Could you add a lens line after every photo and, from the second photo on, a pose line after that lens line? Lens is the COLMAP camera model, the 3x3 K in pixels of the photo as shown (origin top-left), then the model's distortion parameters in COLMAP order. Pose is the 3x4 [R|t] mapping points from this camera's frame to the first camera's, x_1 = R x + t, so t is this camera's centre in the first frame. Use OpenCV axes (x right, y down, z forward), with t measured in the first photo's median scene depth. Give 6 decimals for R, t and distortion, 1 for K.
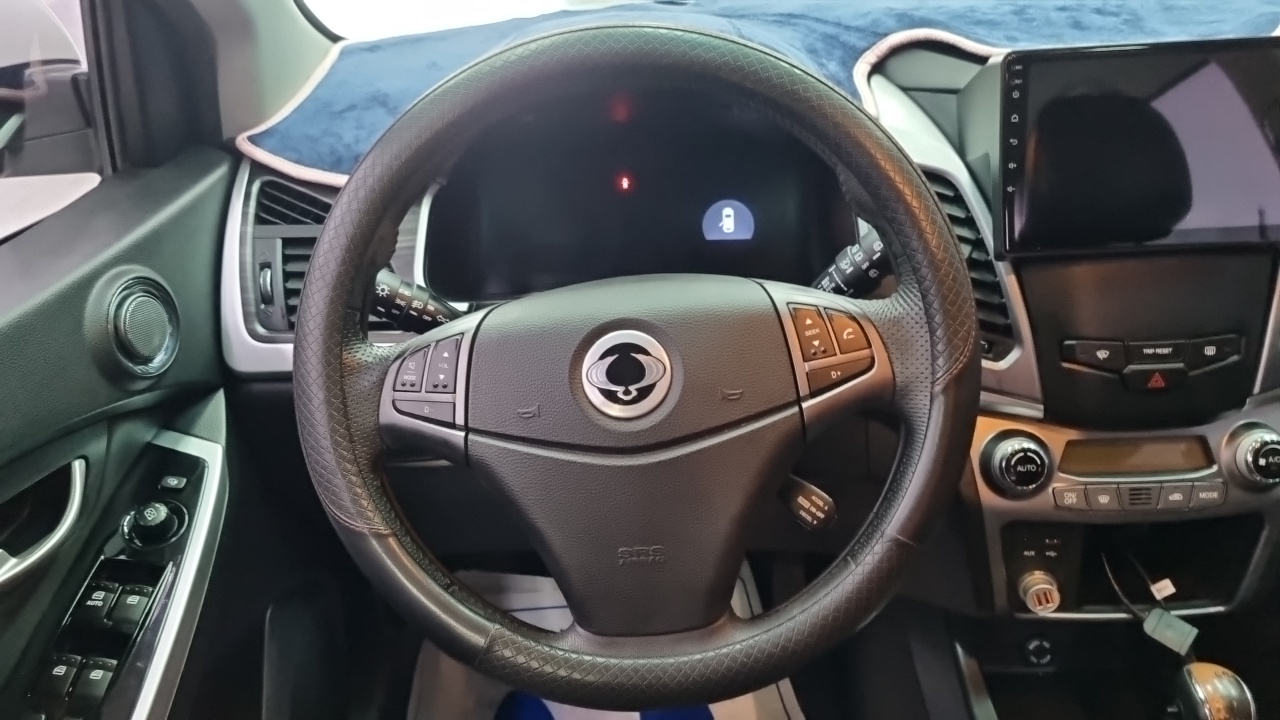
lens RADIAL K [[933.6, 0, 629.5], [0, 933.6, 343.8], [0, 0, 1]] dist [0.018349, -0.000228]
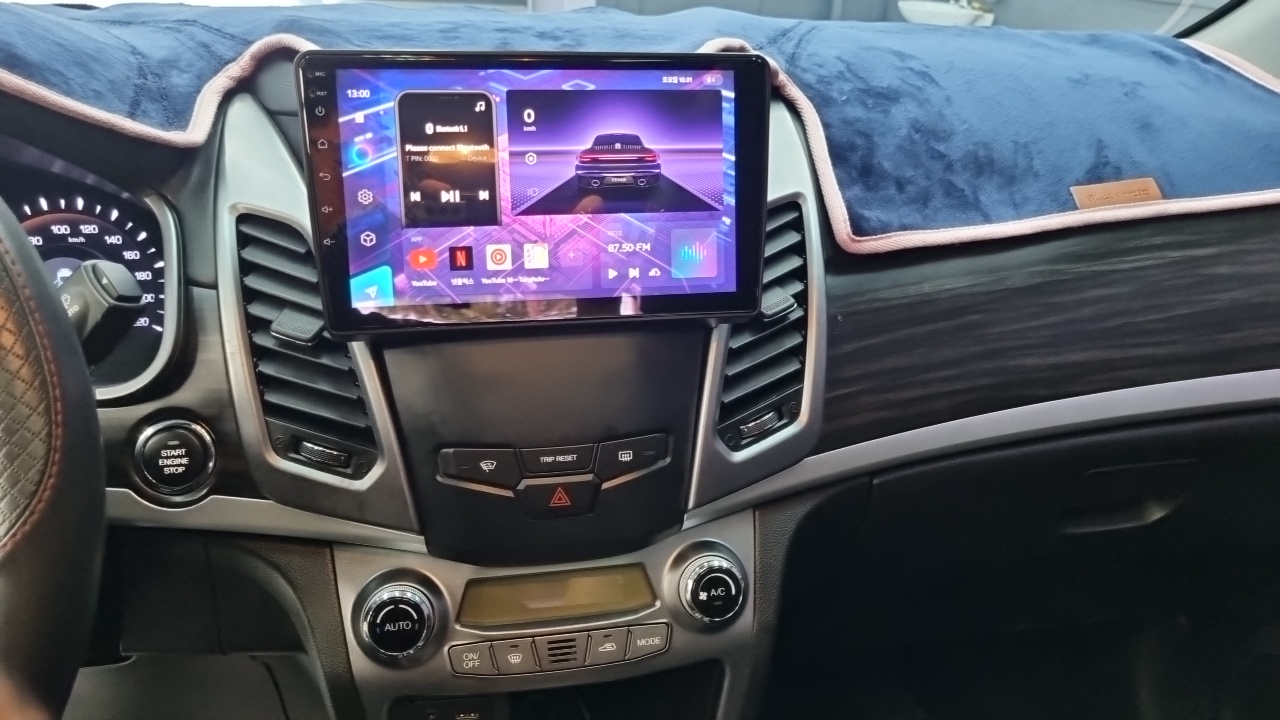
lens RADIAL K [[933.6, 0, 629.5], [0, 933.6, 343.8], [0, 0, 1]] dist [0.018349, -0.000228]
pose [[0.976602, -0.007229, 0.214931, 0.448717], [0.024348, 0.996725, -0.077110, -0.024692], [-0.213670, 0.080539, 0.973580, 0.242834]]
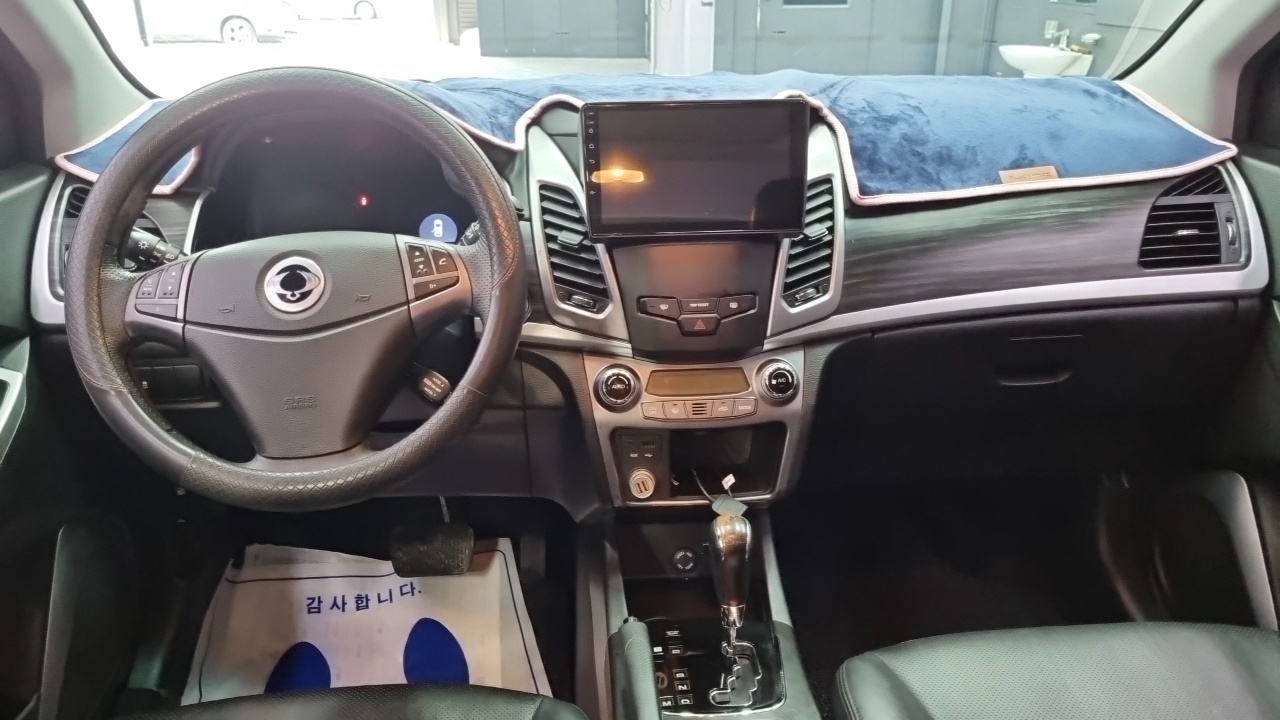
lens RADIAL K [[929.5, 0, 640.0], [0, 929.5, 360.0], [0, 0, 1]] dist [0.032531, -0.004243]
pose [[0.994592, 0.007547, 0.103586, 0.310829], [0.003893, 0.993946, -0.109801, 0.251571], [-0.103788, 0.109611, 0.988541, -0.431703]]
